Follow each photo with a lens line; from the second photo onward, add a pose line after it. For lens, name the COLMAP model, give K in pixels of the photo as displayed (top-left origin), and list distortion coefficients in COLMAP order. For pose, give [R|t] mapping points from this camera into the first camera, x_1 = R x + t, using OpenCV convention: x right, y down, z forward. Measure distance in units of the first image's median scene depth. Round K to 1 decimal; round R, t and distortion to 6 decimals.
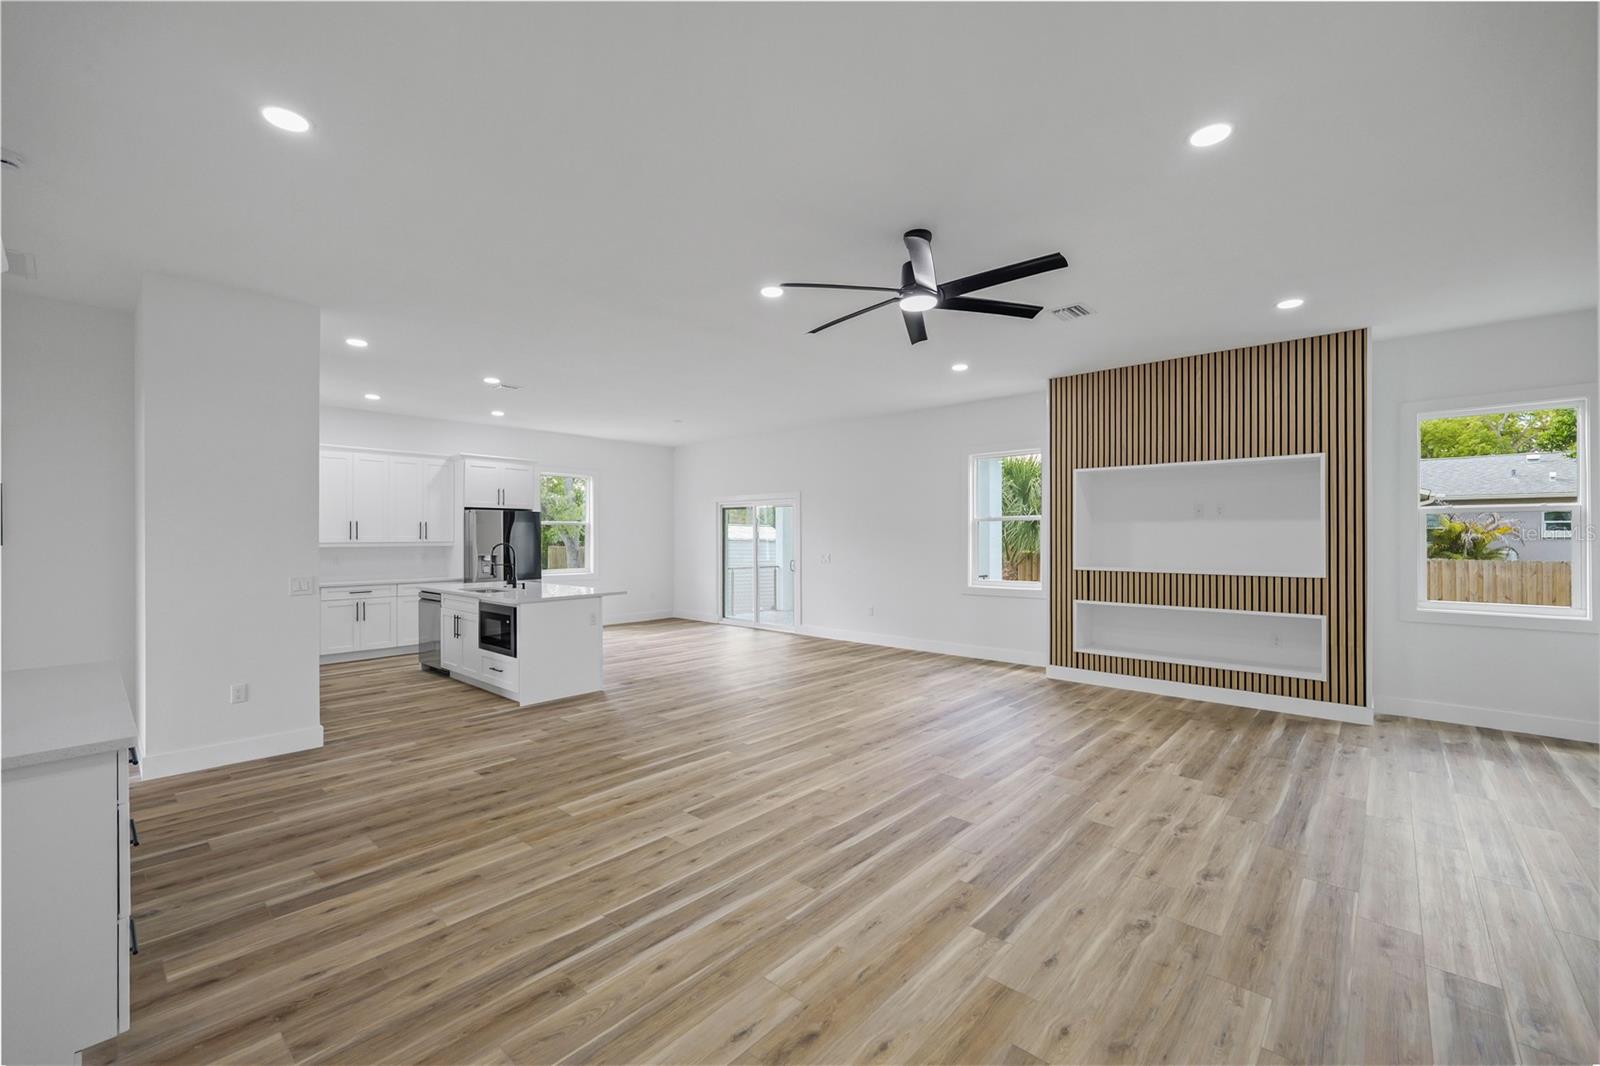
lens RADIAL K [[646.4, 0, 800.0], [0, 646.4, 533.0], [0, 0, 1]] dist [-0.002420, -0.000108]
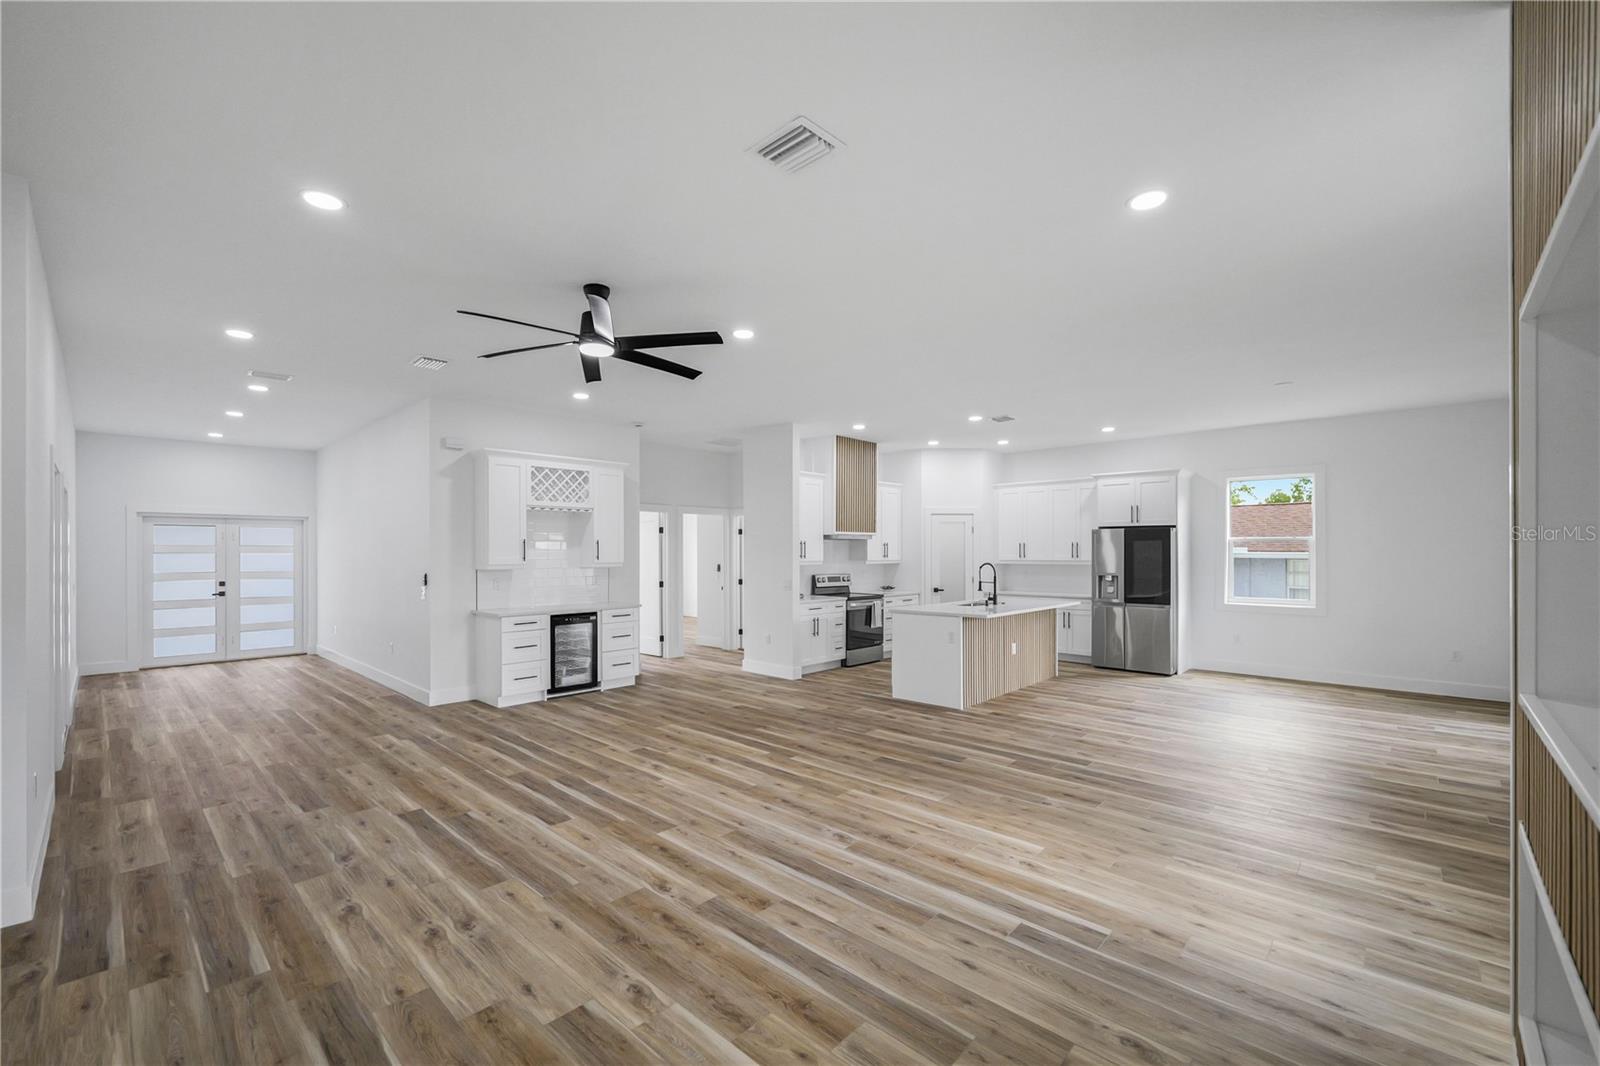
lens RADIAL K [[661.2, 0, 807.0], [0, 661.2, 551.3], [0, 0, 1]] dist [-0.001509, -0.000056]
pose [[-0.006354, 0.000715, -0.999980, 1.181153], [0.007211, 0.999974, 0.000669, -0.012728], [0.999954, -0.007206, -0.006359, 1.230133]]
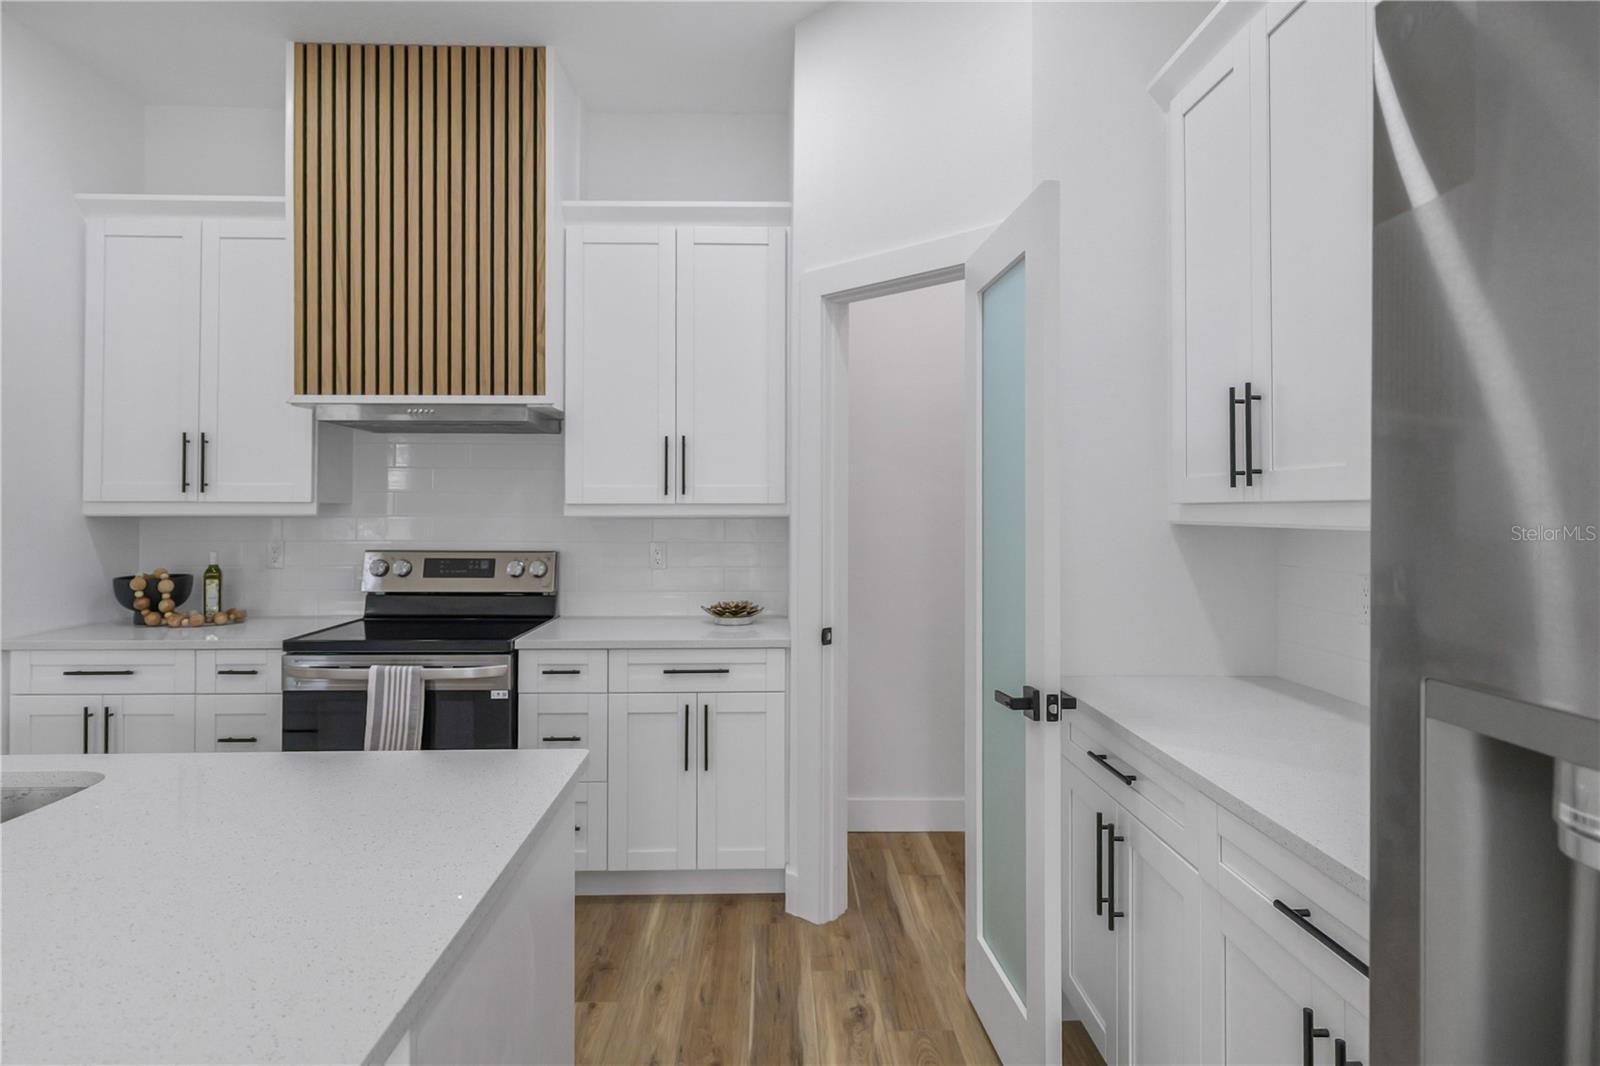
lens RADIAL K [[880.4, 0, 806.1], [0, 880.4, 499.4], [0, 0, 1]] dist [-0.003196, -0.000553]
pose [[-0.716185, -0.007073, -0.697875, -0.879462], [0.004478, 0.999882, -0.014729, 0.035331], [0.697896, -0.013673, -0.716068, 2.248911]]
